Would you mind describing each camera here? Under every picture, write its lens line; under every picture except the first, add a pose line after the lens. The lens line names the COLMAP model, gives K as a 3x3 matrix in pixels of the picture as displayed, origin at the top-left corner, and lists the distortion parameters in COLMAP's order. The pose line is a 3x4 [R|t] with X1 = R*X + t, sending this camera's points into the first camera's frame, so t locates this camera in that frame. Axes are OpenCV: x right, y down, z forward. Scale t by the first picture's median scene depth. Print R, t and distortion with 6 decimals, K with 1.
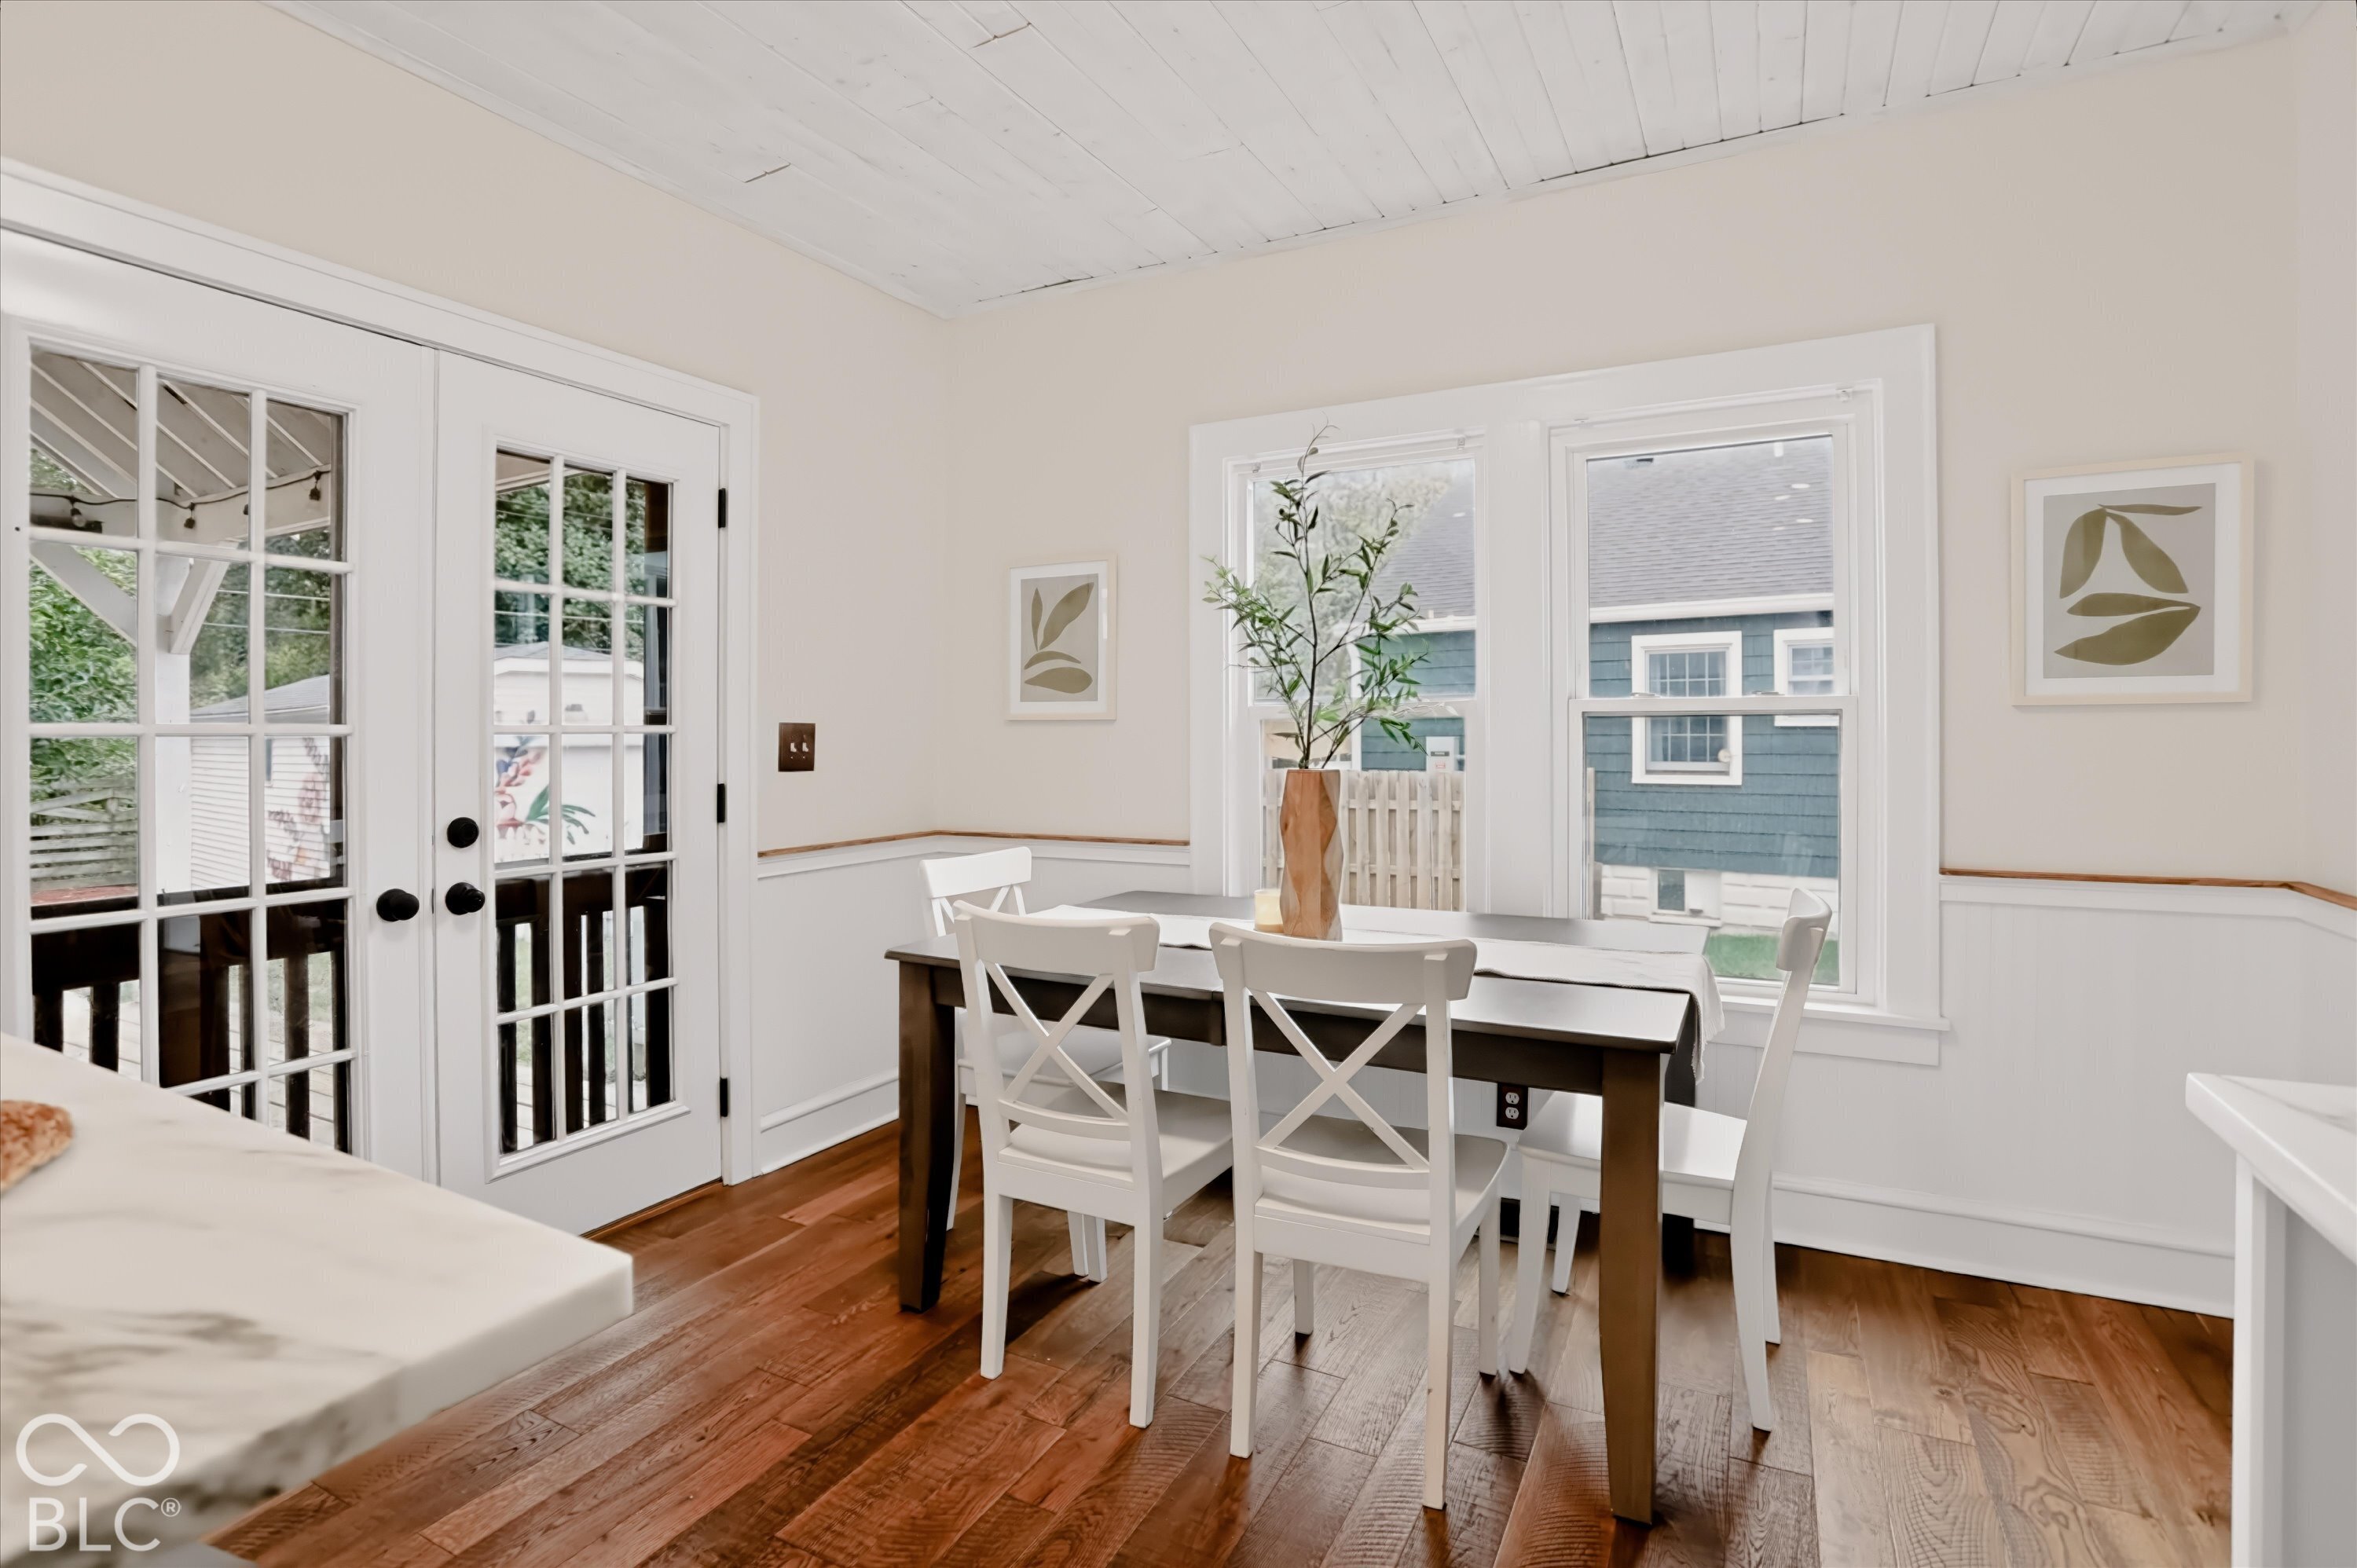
lens RADIAL K [[1156.7, 0, 1191.5], [0, 1156.7, 765.4], [0, 0, 1]] dist [-0.037800, 0.011902]
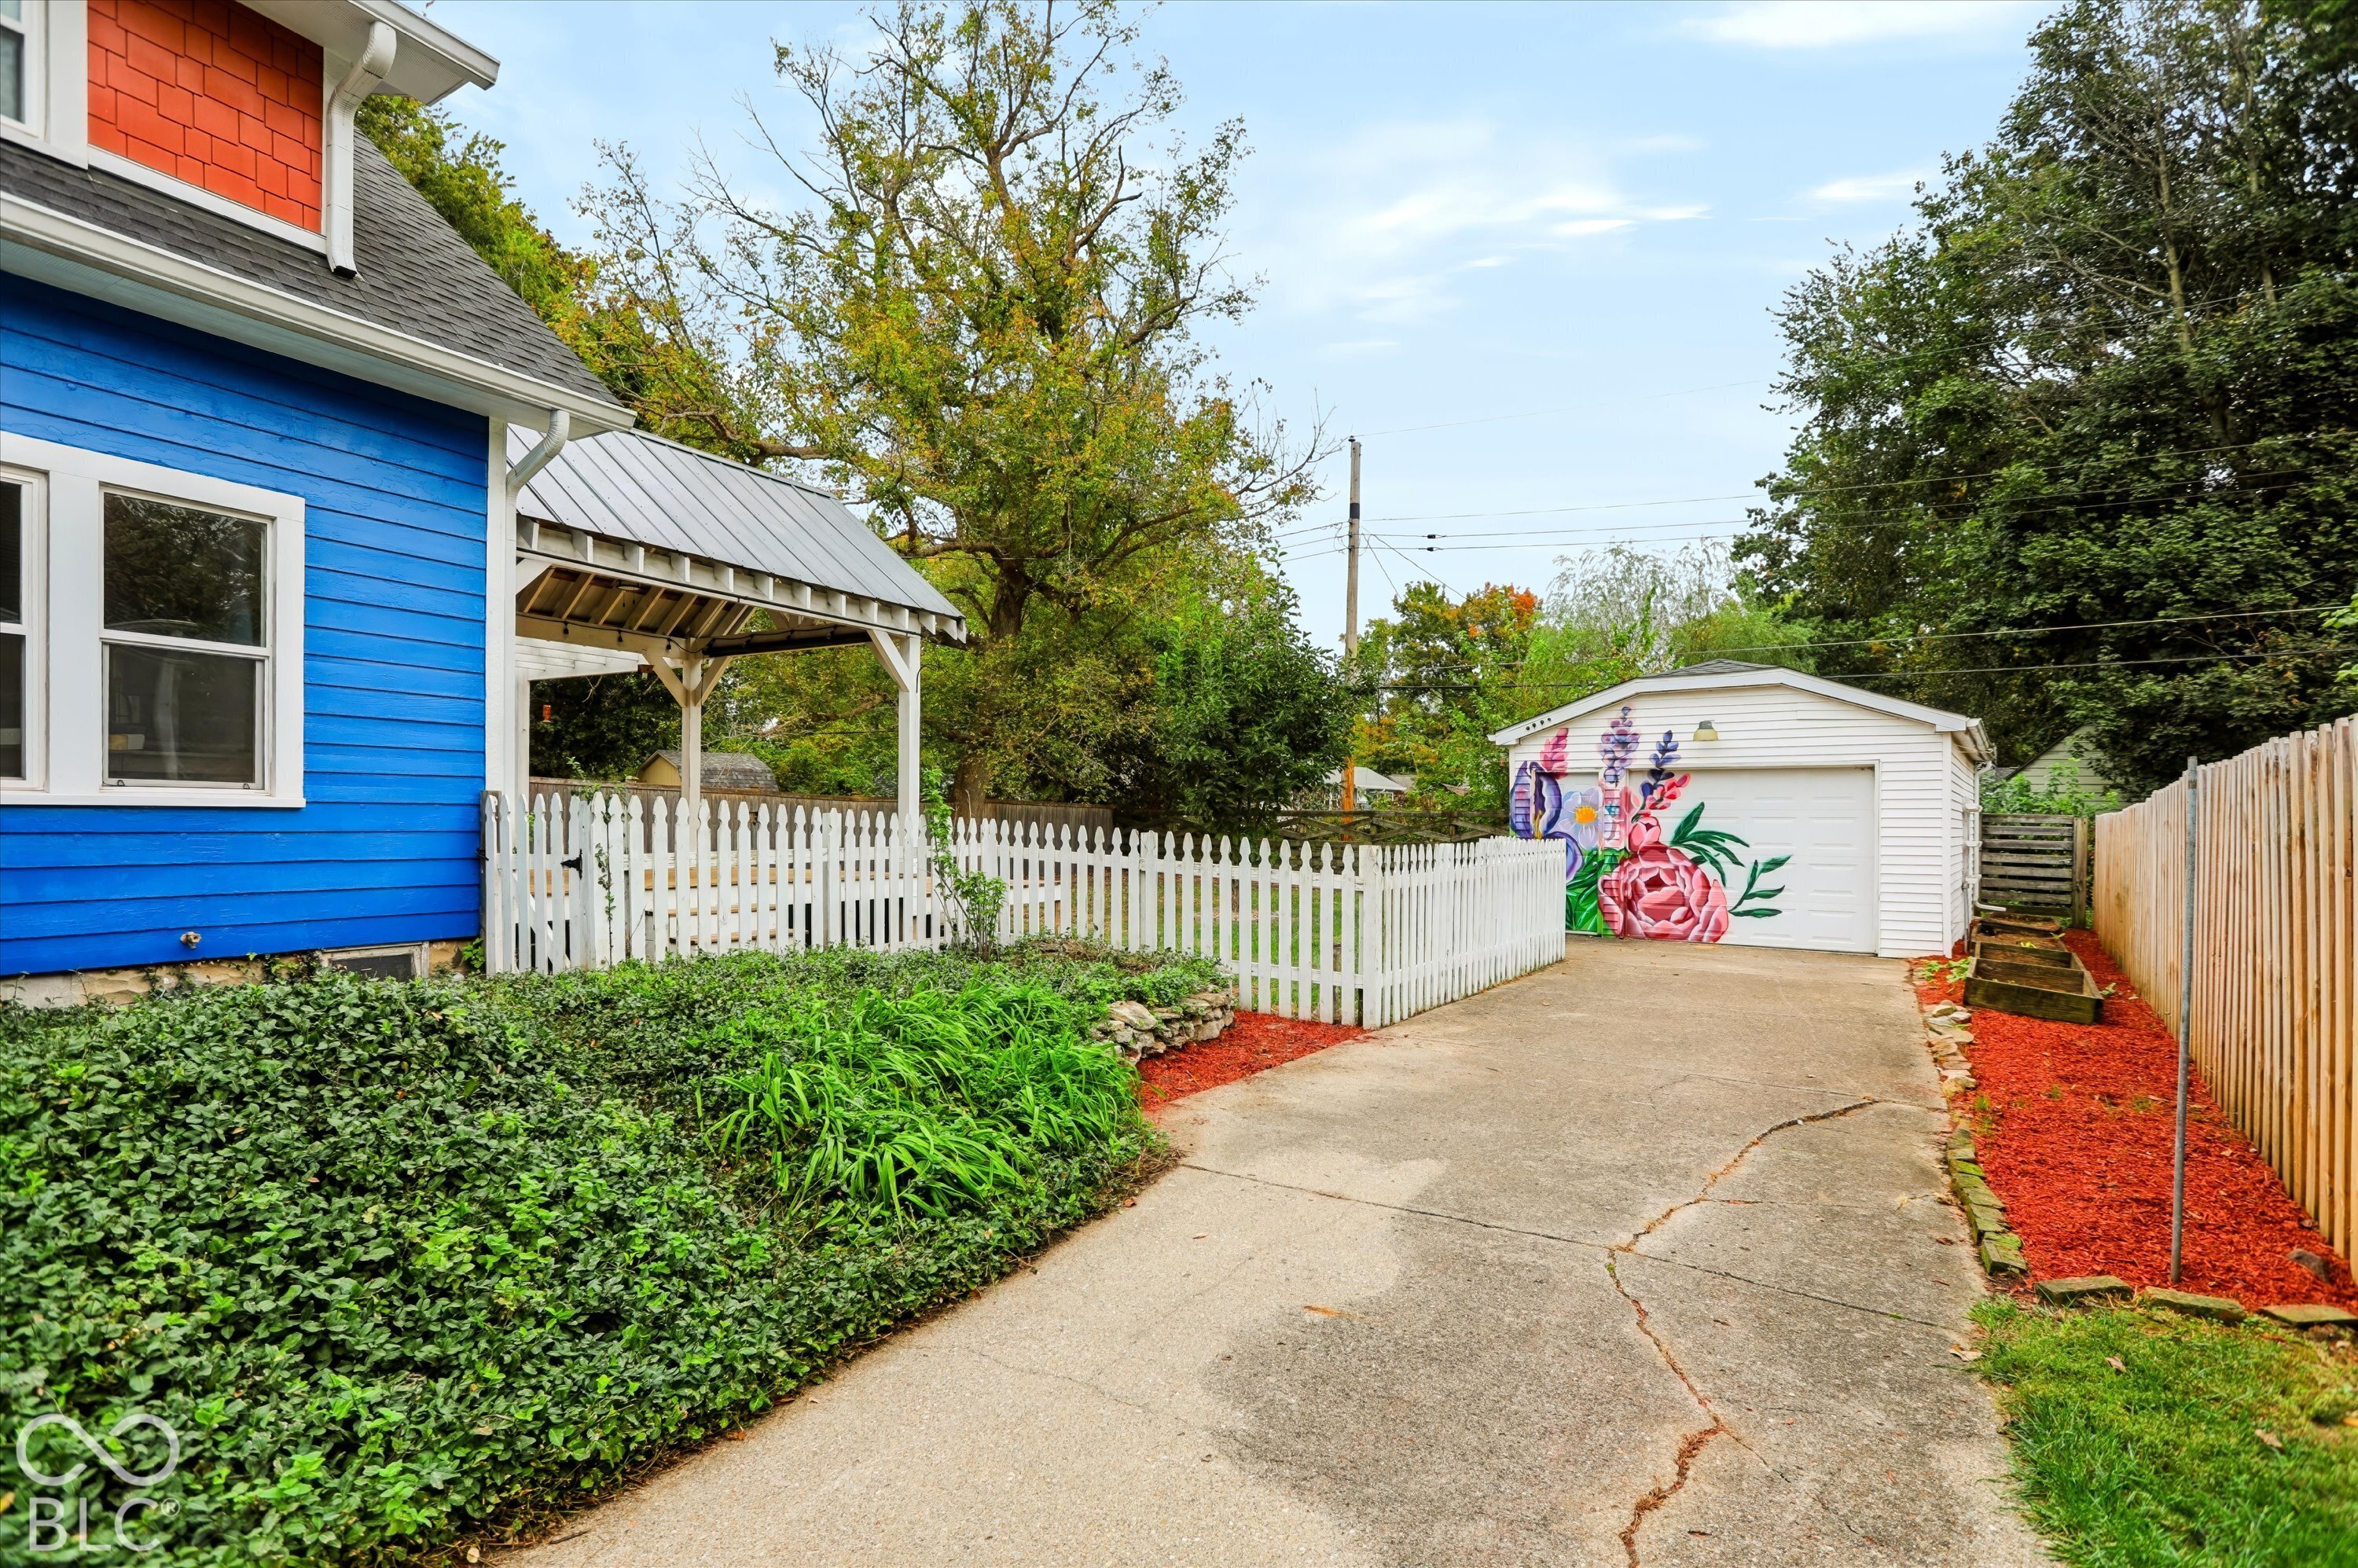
lens RADIAL K [[1157.2, 0, 1145.2], [0, 1157.2, 808.5], [0, 0, 1]] dist [-0.037800, 0.011902]
pose [[-0.039860, -0.002887, -0.999201, 1.914818], [-0.036907, 0.999318, -0.001415, 0.161417], [0.998523, 0.036821, -0.039940, 2.722321]]
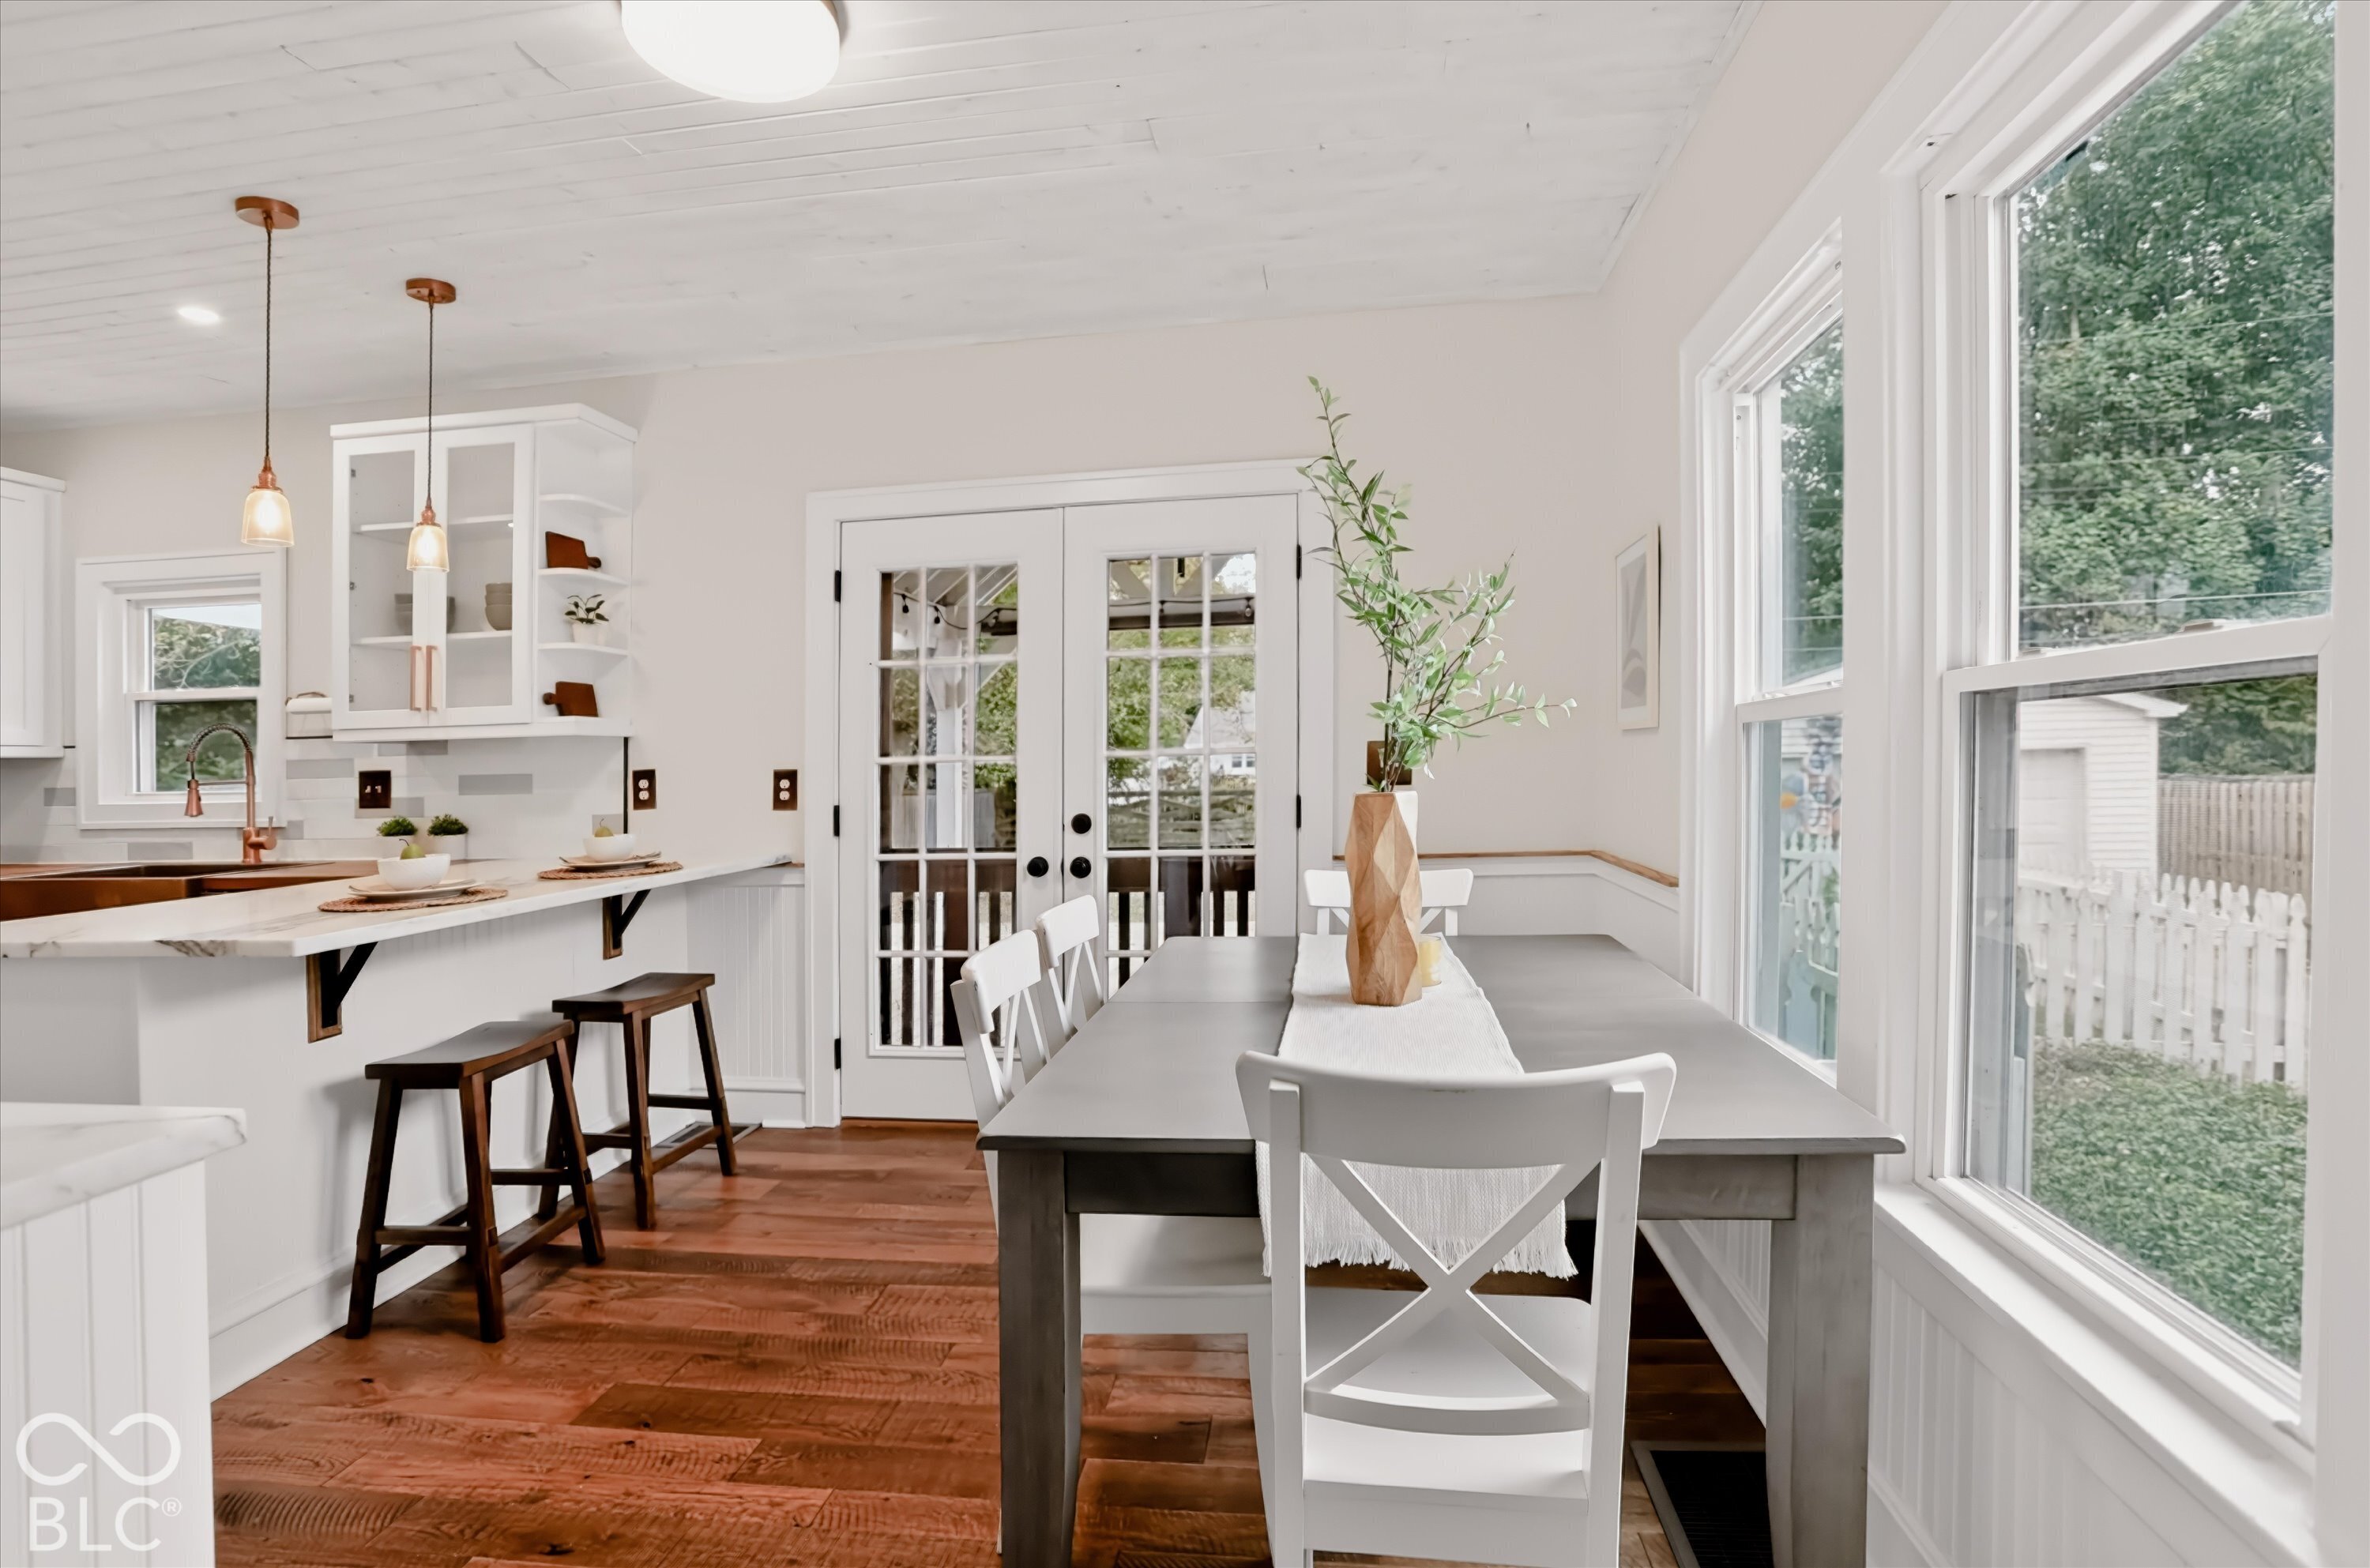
lens RADIAL K [[1171.4, 0, 1169.7], [0, 1171.4, 783.4], [0, 0, 1]] dist [-0.036241, 0.010574]
pose [[0.335980, 0.011137, -0.941803, 0.698065], [-0.000066, 0.999930, 0.011801, -0.009723], [0.941869, -0.003903, 0.335957, 0.462242]]
